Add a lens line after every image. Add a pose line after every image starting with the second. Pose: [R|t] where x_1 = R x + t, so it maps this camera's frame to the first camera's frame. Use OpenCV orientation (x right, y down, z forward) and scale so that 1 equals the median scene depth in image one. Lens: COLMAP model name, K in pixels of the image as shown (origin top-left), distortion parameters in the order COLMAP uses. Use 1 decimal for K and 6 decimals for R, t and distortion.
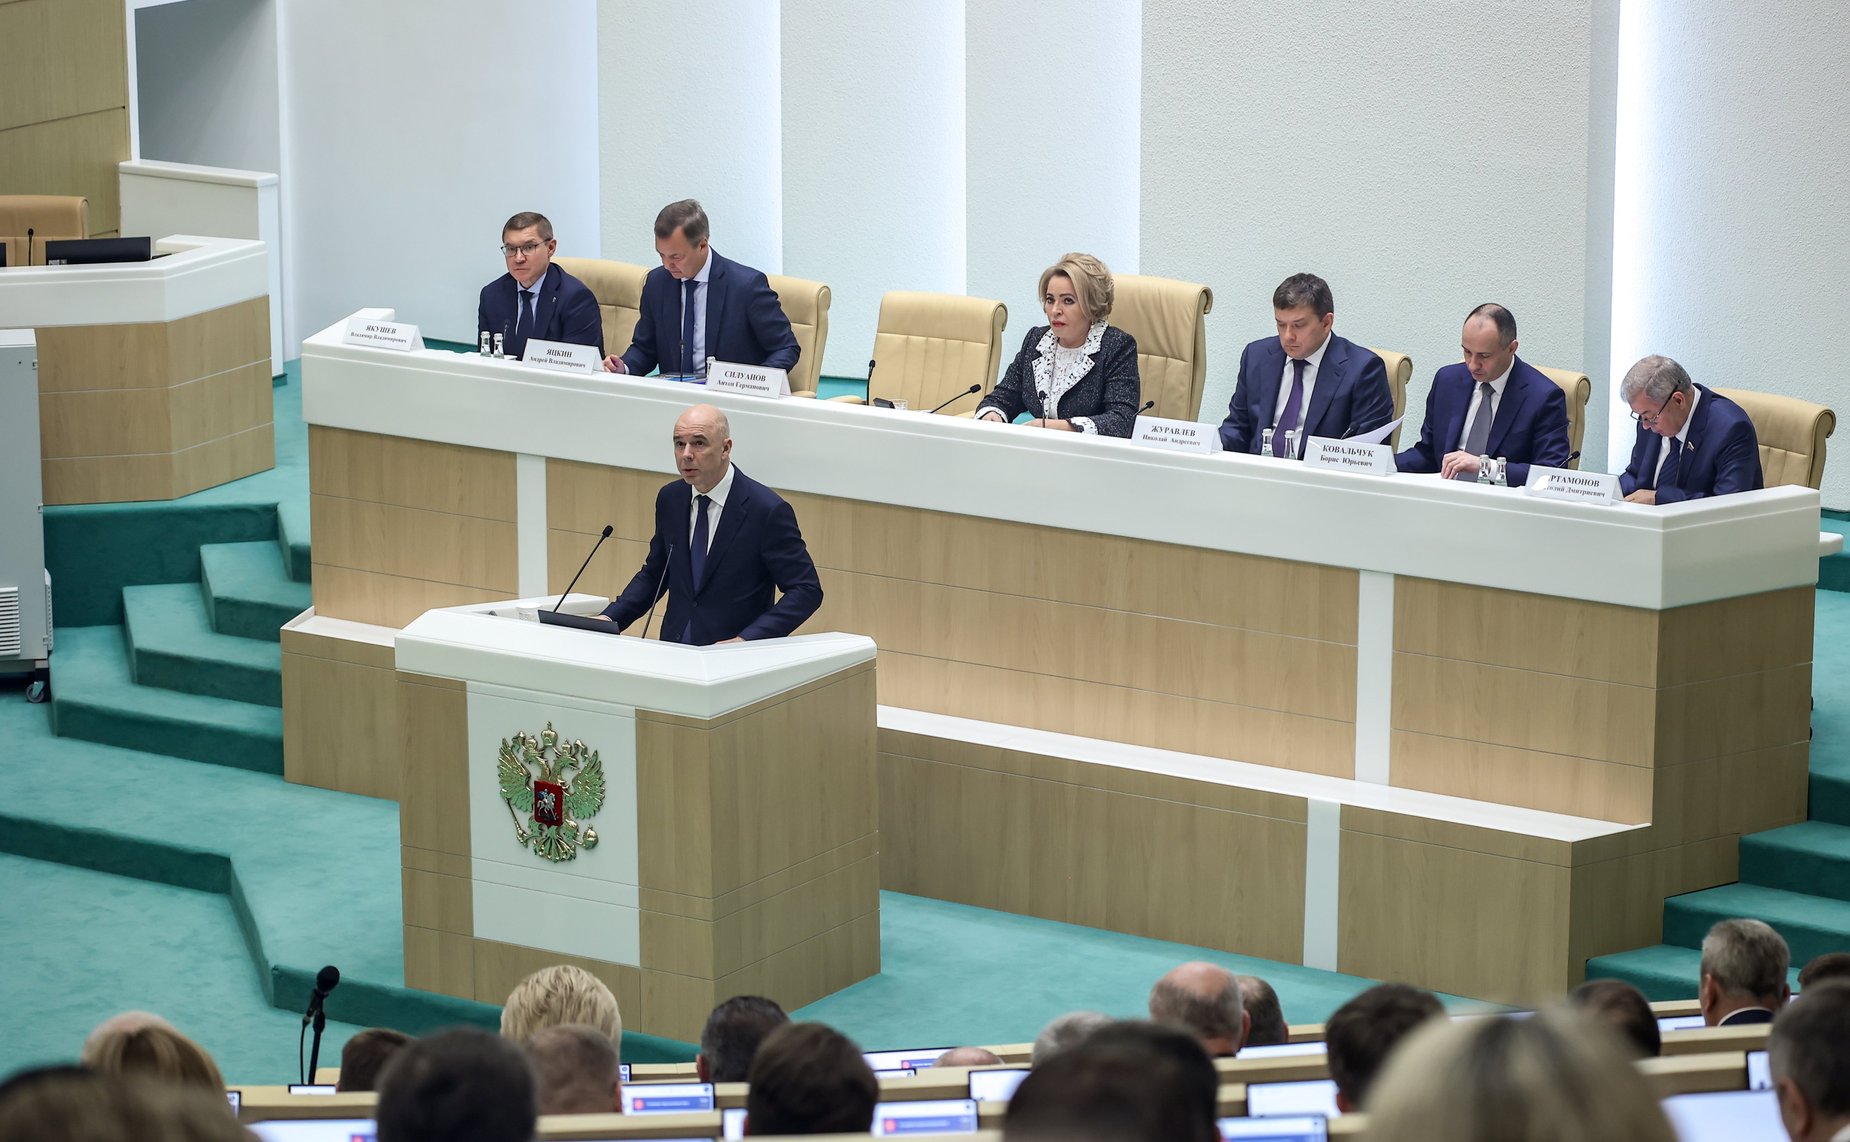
lens RADIAL K [[5630.4, 0, 924.1], [0, 5630.4, 571.5], [0, 0, 1]] dist [0.108333, 0.748736]
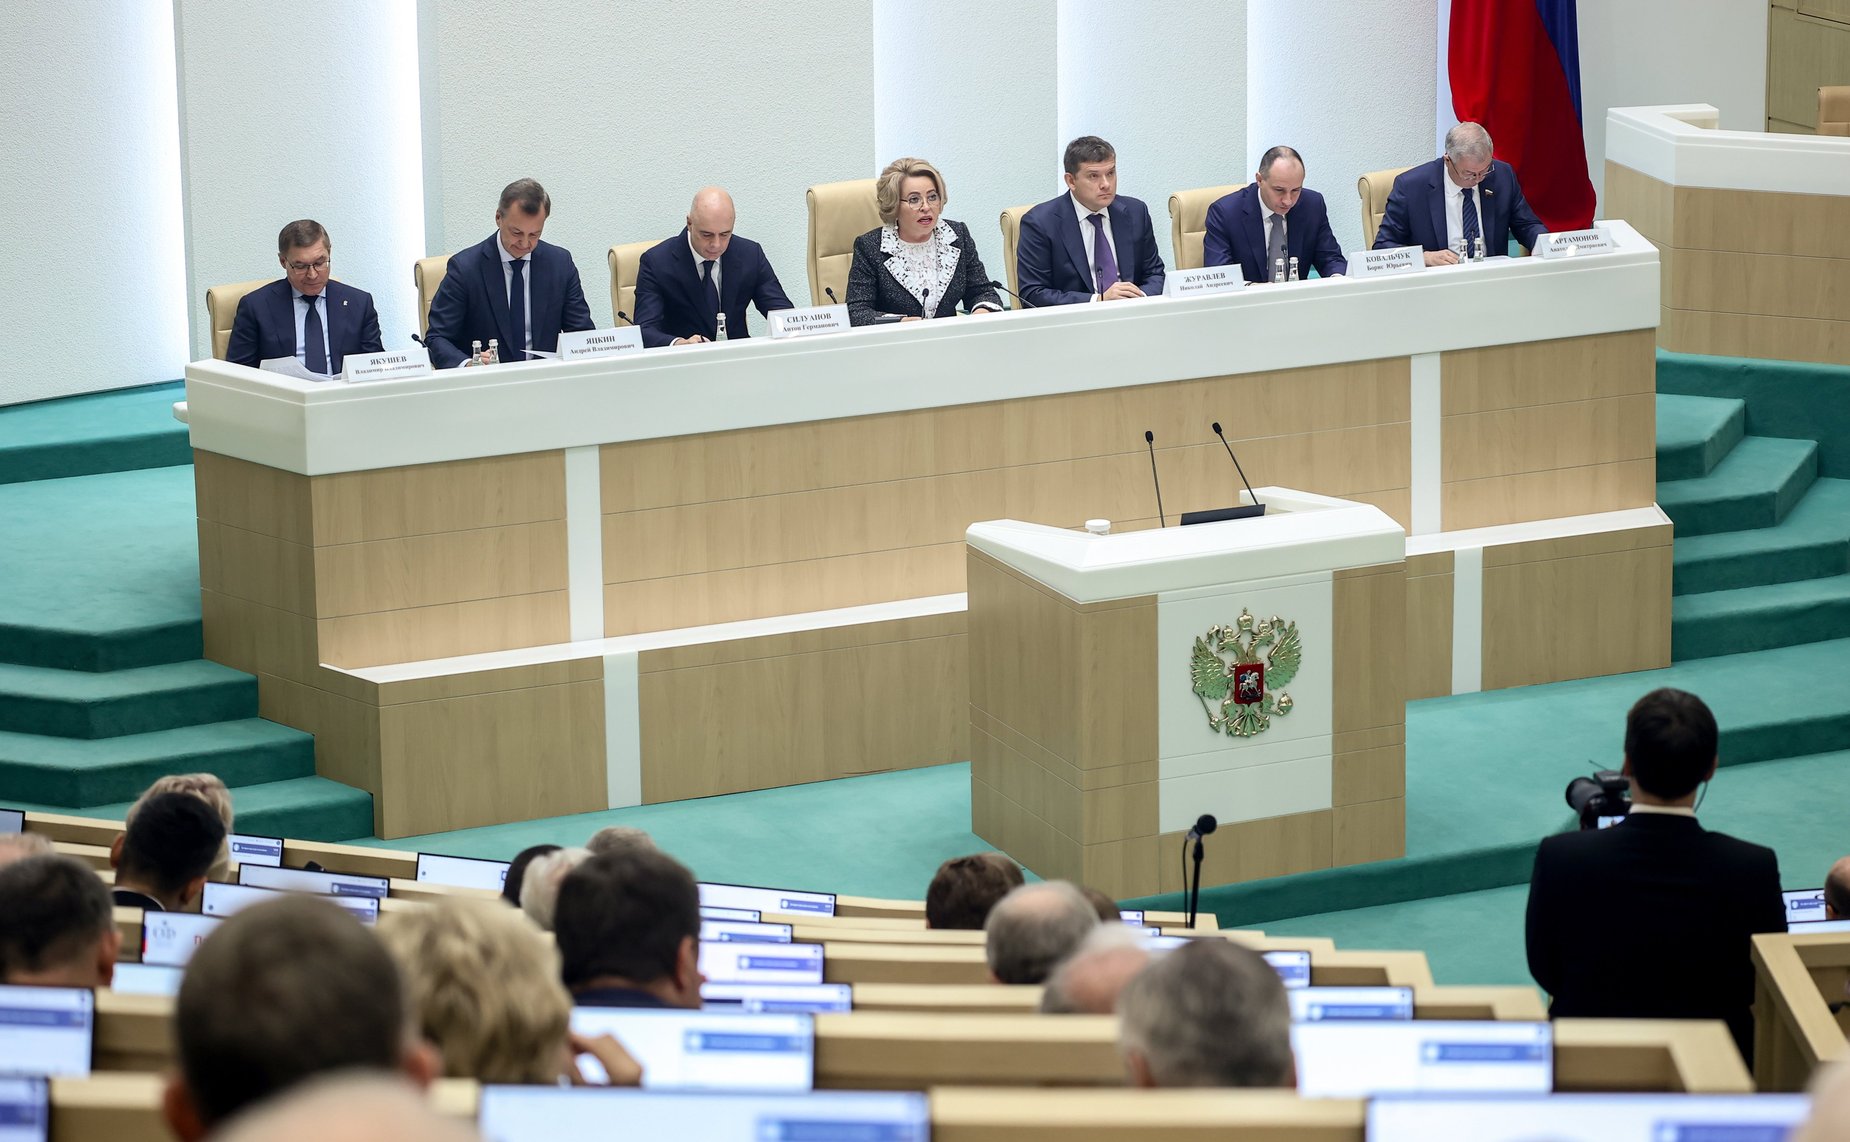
lens RADIAL K [[5630.4, 0, 924.1], [0, 5630.4, 571.5], [0, 0, 1]] dist [0.108333, 0.748736]
pose [[0.544961, -0.212081, 0.811196, -0.942199], [0.202037, 0.972189, 0.118443, -0.116393], [-0.813756, 0.099345, 0.572654, 0.418312]]
